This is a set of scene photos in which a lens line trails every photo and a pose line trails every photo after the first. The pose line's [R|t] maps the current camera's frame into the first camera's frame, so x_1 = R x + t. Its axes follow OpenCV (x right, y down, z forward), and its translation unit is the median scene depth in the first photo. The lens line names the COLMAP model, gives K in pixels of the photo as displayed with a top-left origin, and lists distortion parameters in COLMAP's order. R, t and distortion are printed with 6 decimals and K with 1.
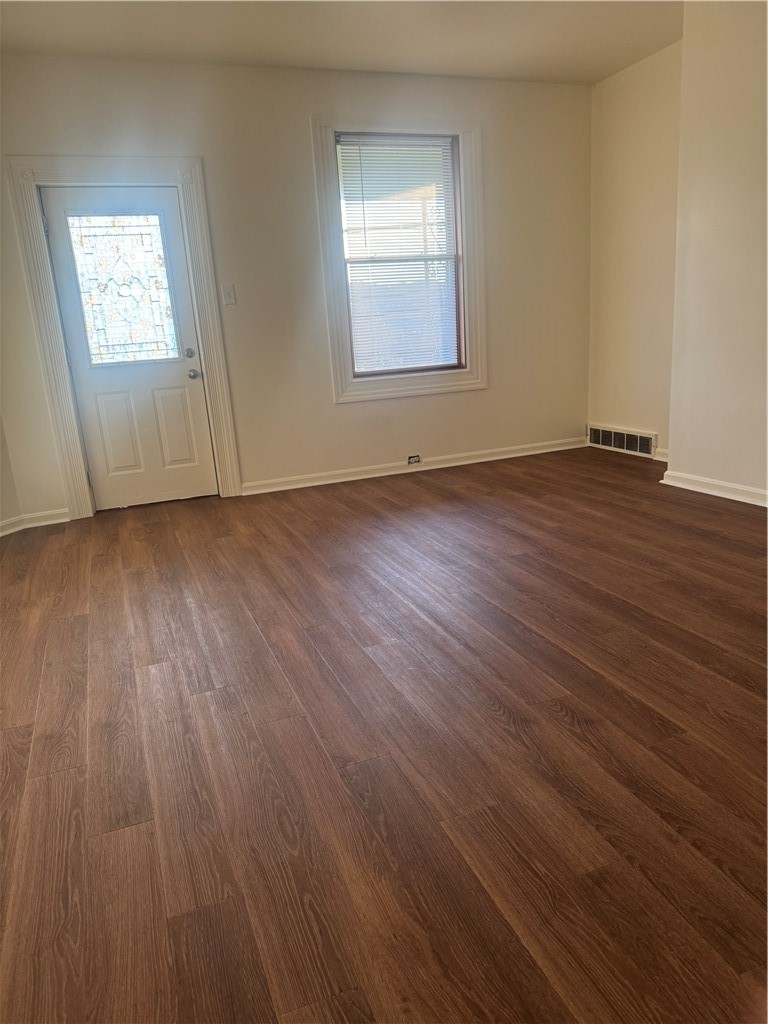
lens RADIAL K [[722.4, 0, 381.9], [0, 722.4, 512.8], [0, 0, 1]] dist [0.078783, -0.095562]
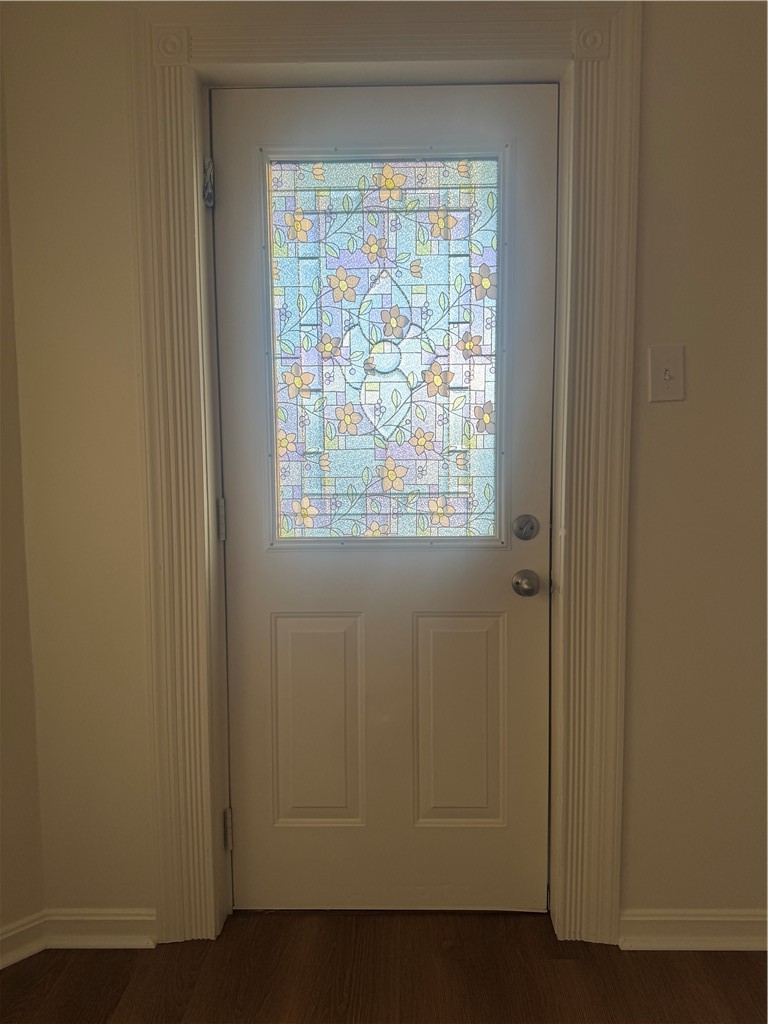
lens RADIAL K [[722.4, 0, 411.1], [0, 722.4, 518.1], [0, 0, 1]] dist [0.078783, -0.095562]
pose [[0.931297, 0.102445, -0.349558, -0.198140], [-0.145468, 0.984391, -0.099060, -0.186313], [0.333954, 0.143104, 0.931663, 0.665164]]
